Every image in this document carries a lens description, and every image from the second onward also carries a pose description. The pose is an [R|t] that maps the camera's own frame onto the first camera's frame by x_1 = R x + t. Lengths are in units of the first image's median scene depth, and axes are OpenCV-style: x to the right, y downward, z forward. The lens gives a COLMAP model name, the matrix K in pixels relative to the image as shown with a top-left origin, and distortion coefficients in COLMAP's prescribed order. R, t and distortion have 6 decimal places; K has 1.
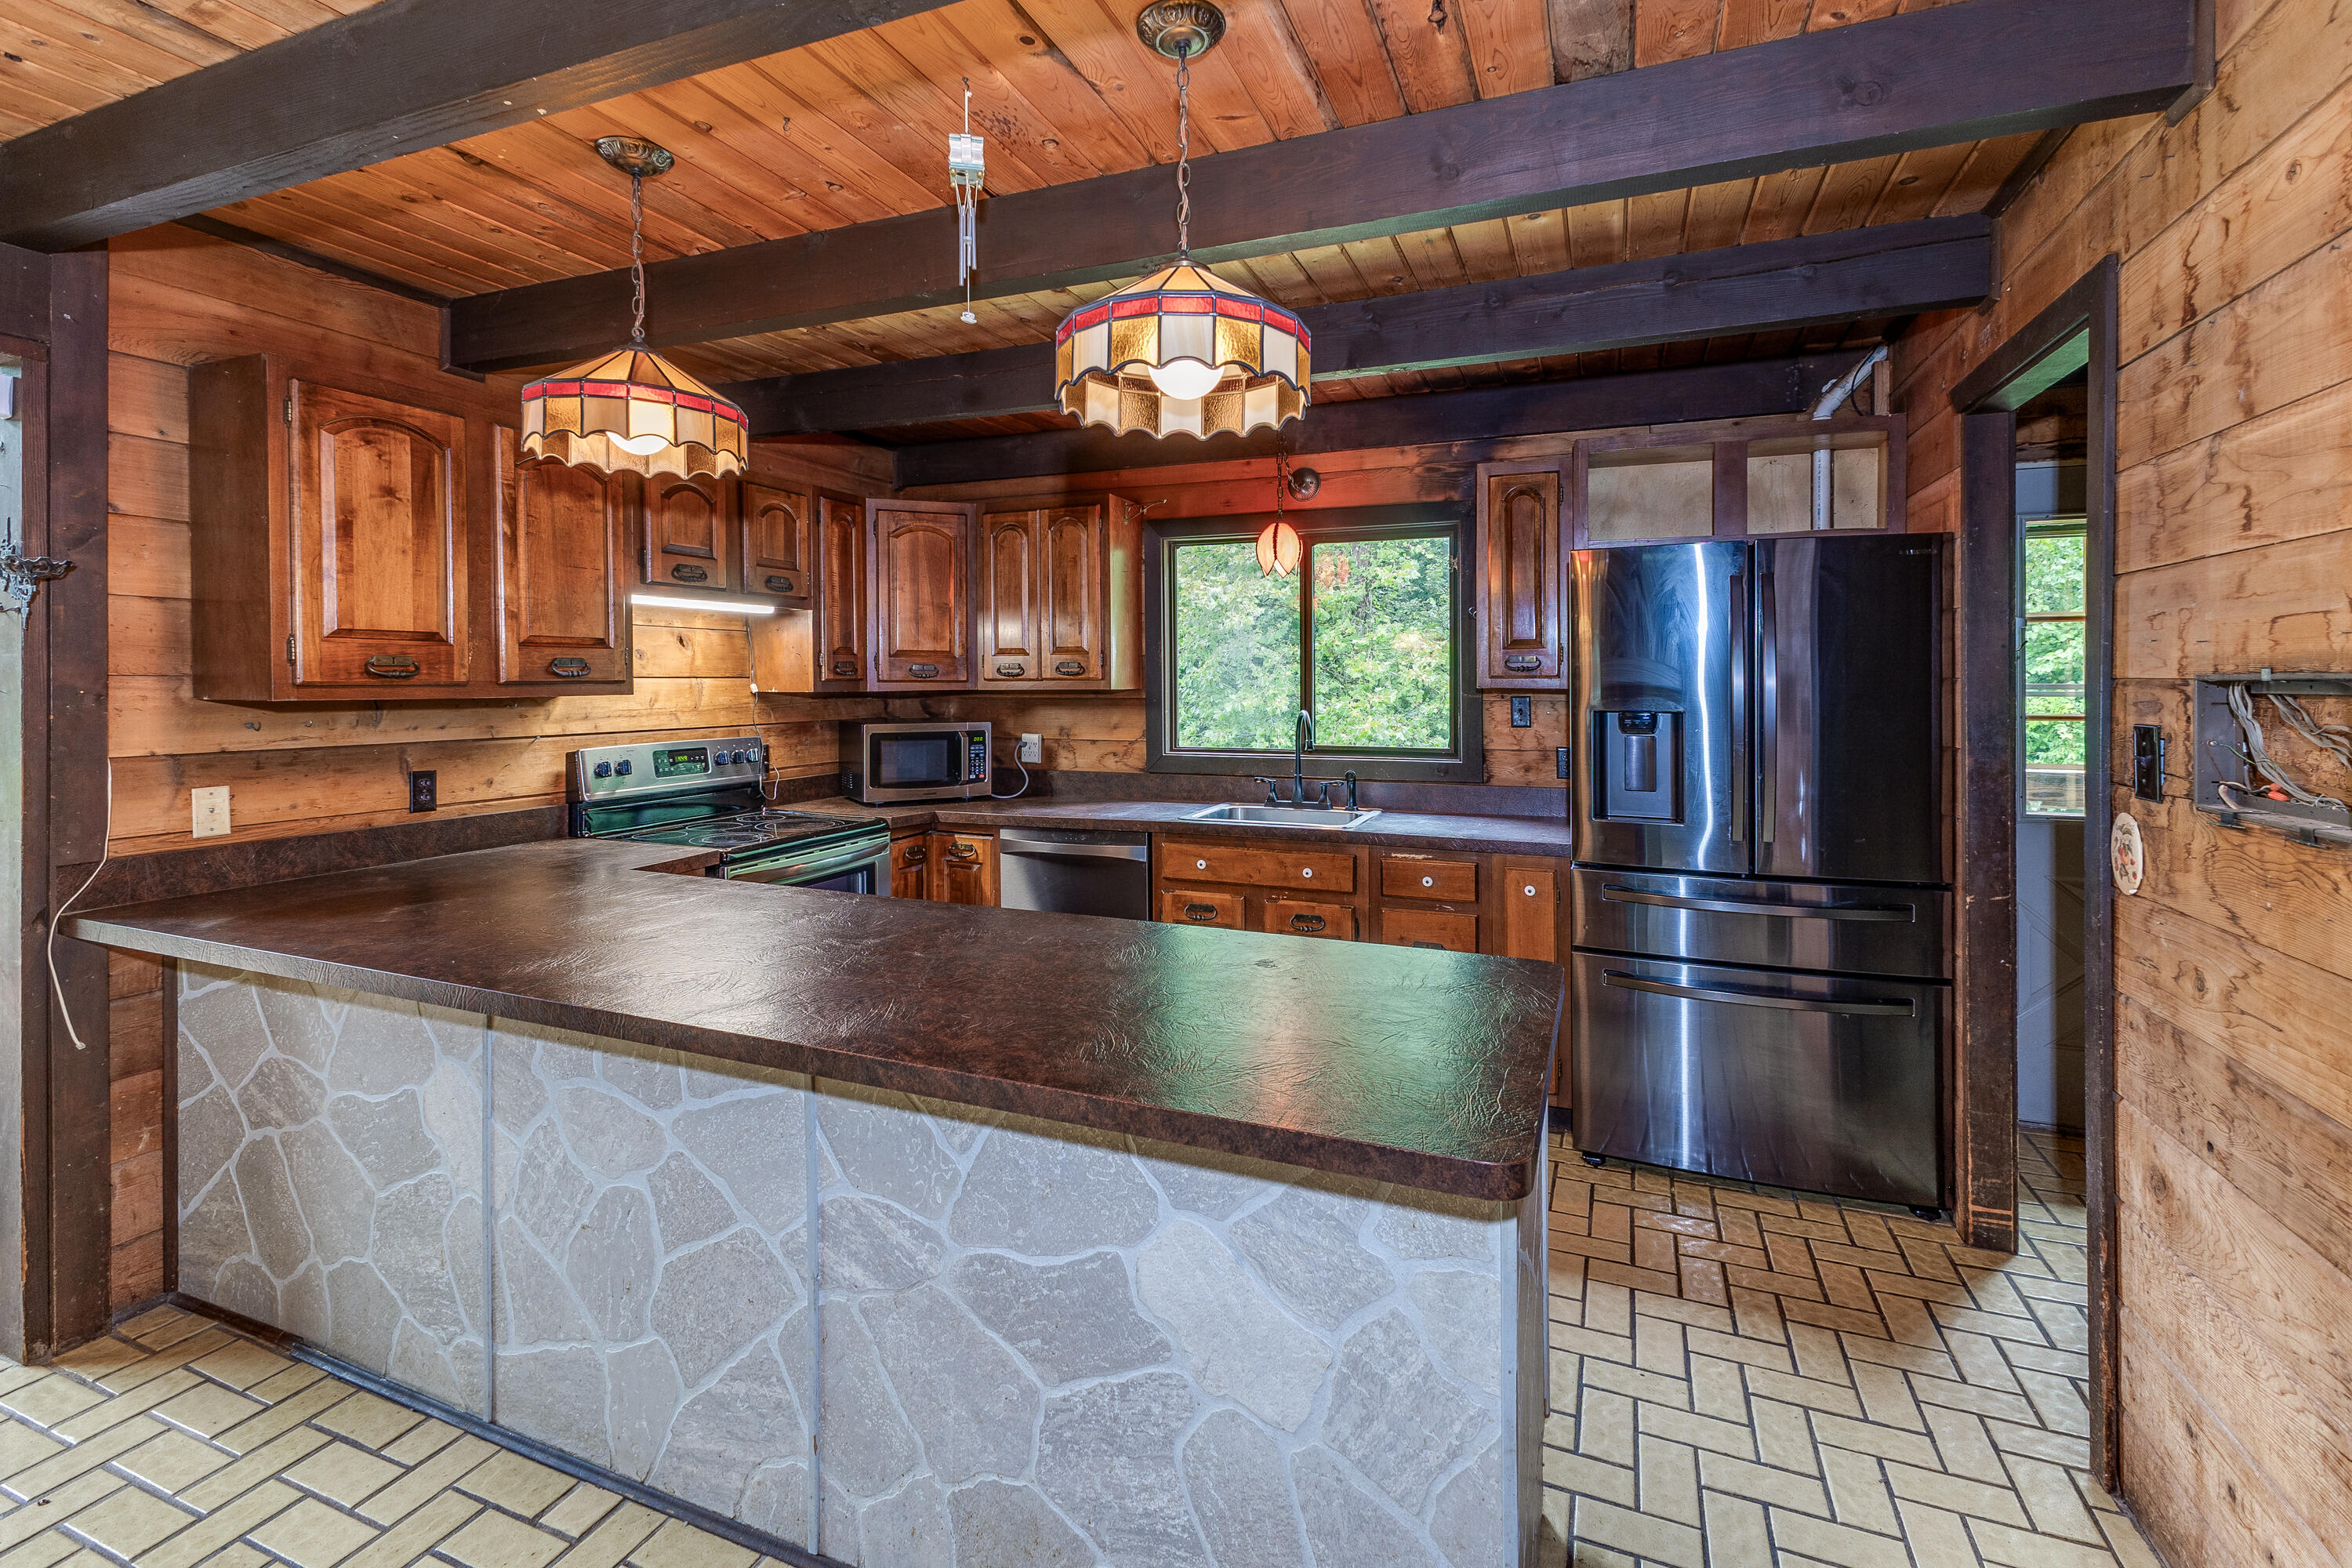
lens RADIAL K [[1050.2, 0, 1183.0], [0, 1050.2, 687.4], [0, 0, 1]] dist [0.008469, 0.000000]
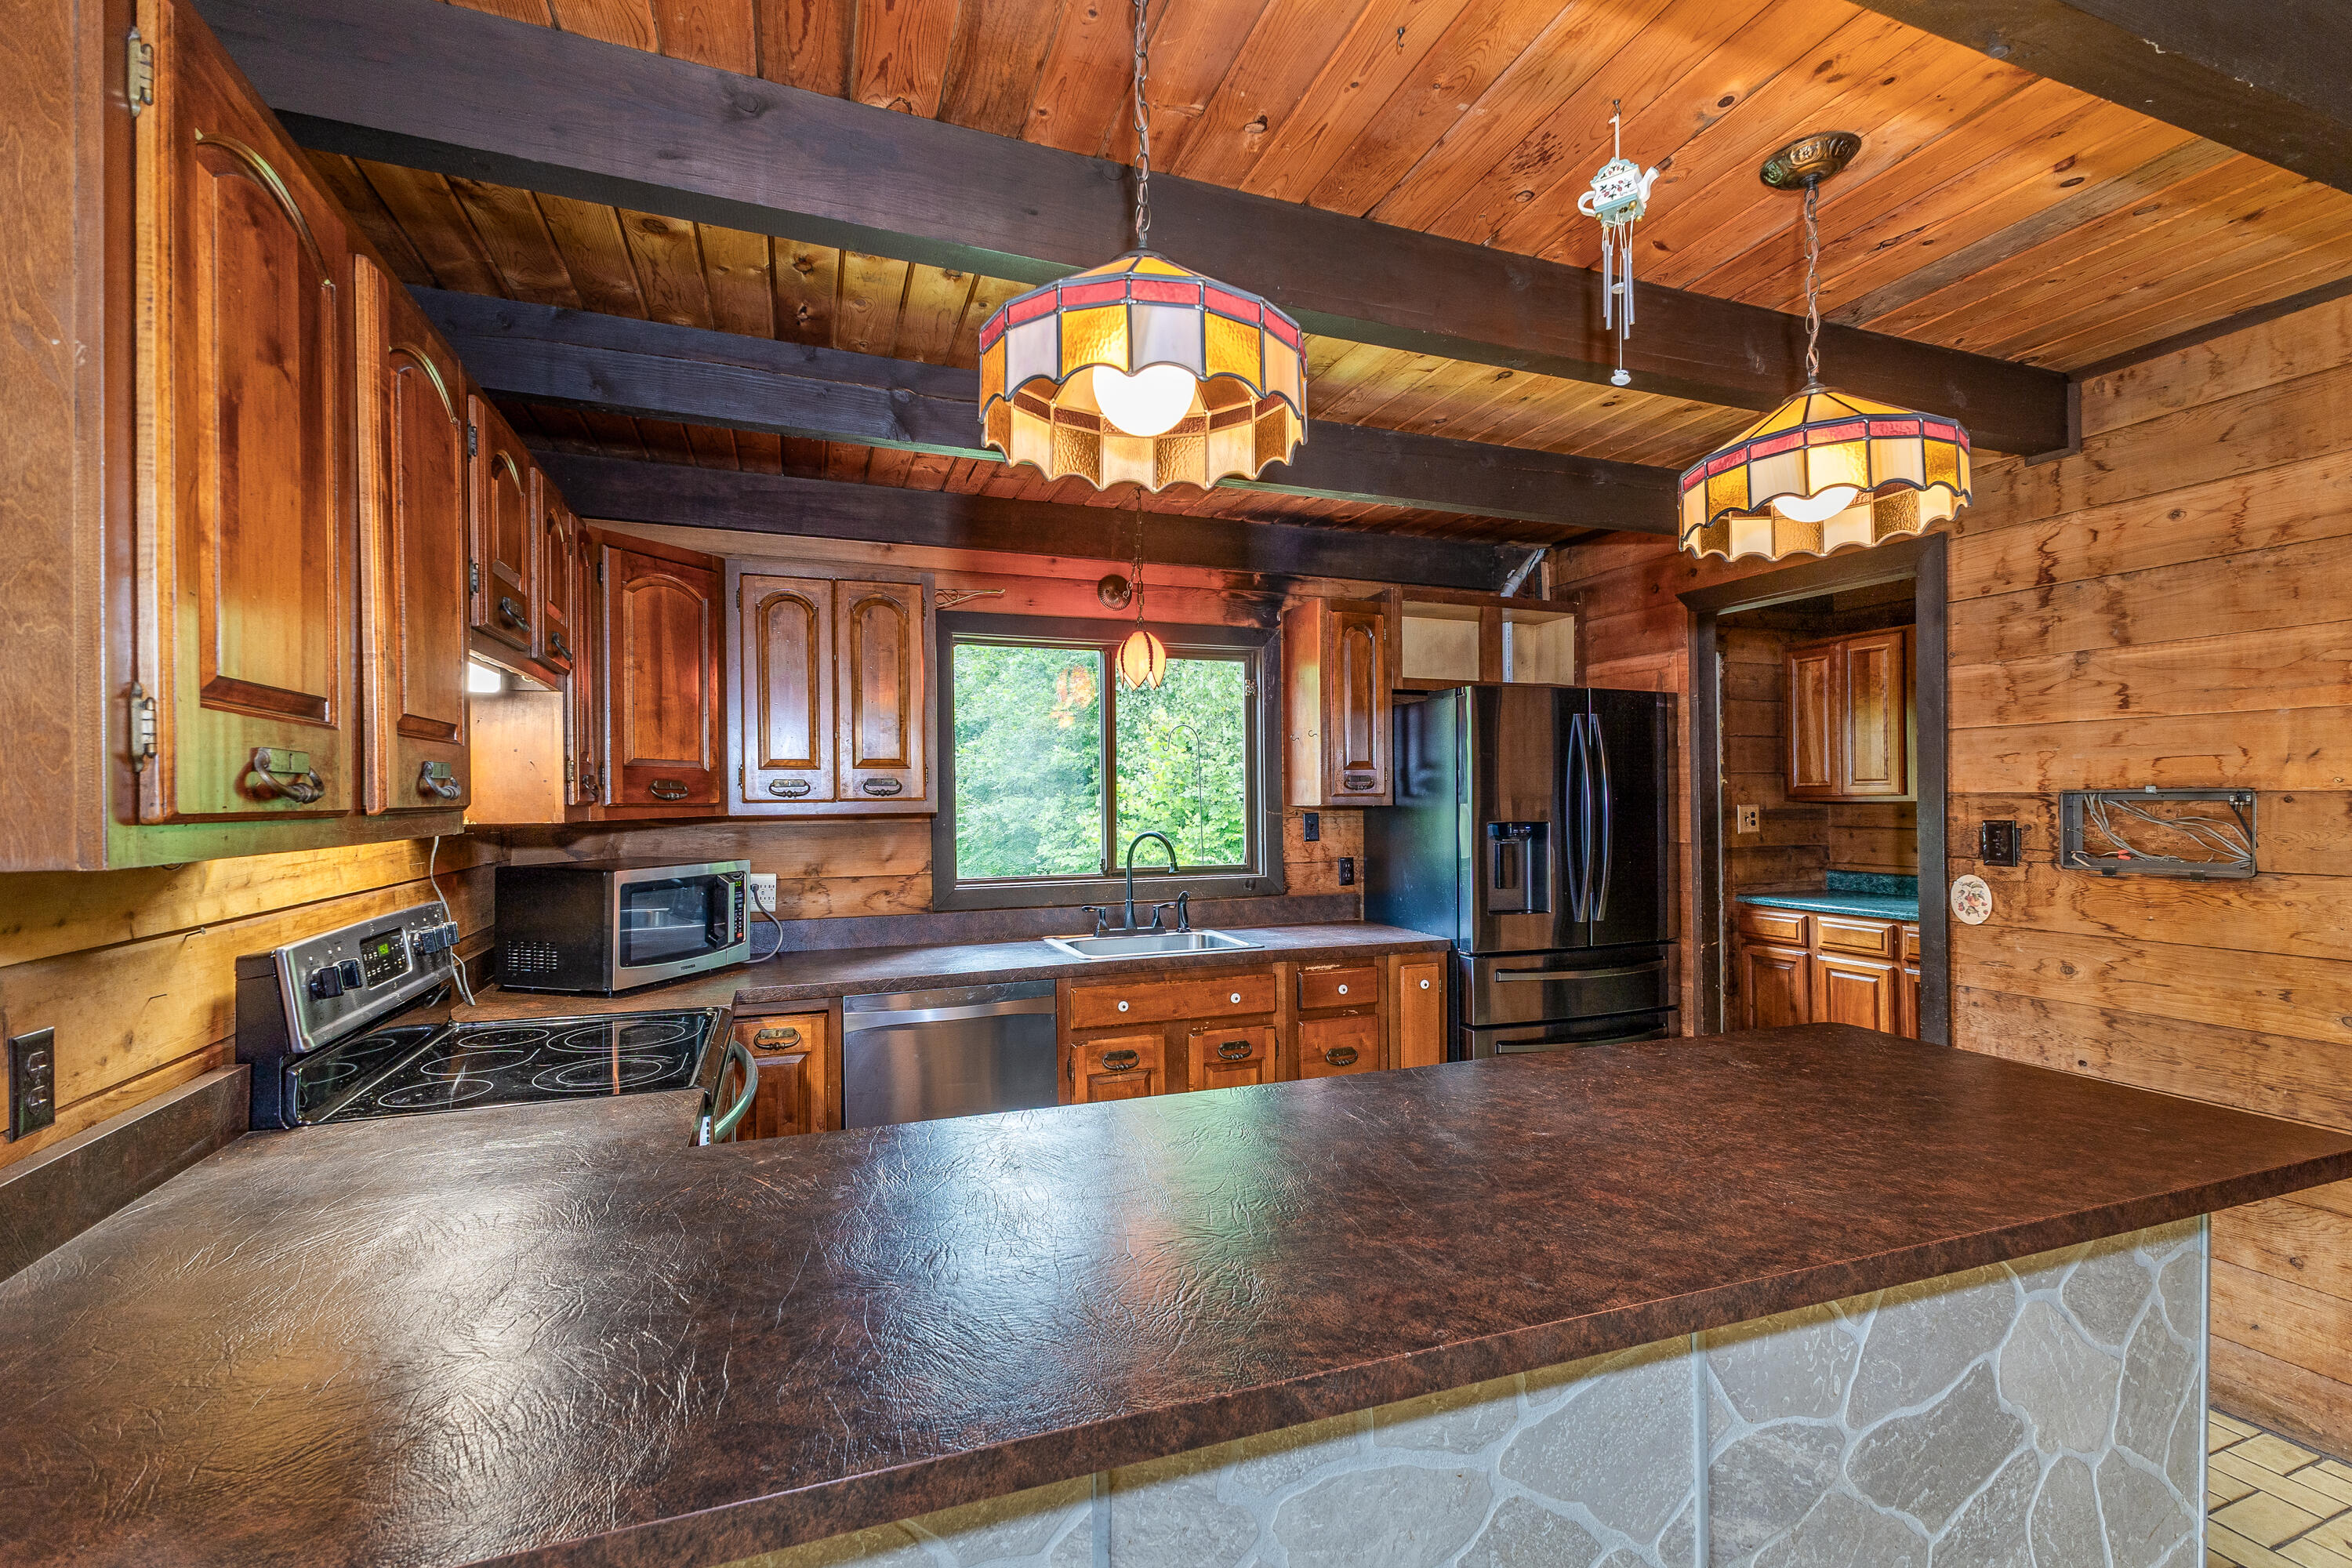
lens RADIAL K [[1027.8, 0, 1179.0], [0, 1027.8, 792.6], [0, 0, 1]] dist [0.008154, 0.000069]
pose [[0.734001, -0.001671, 0.679147, -0.661156], [0.011865, 0.999876, -0.010363, -0.003882], [-0.679045, 0.015664, 0.733930, 0.398079]]
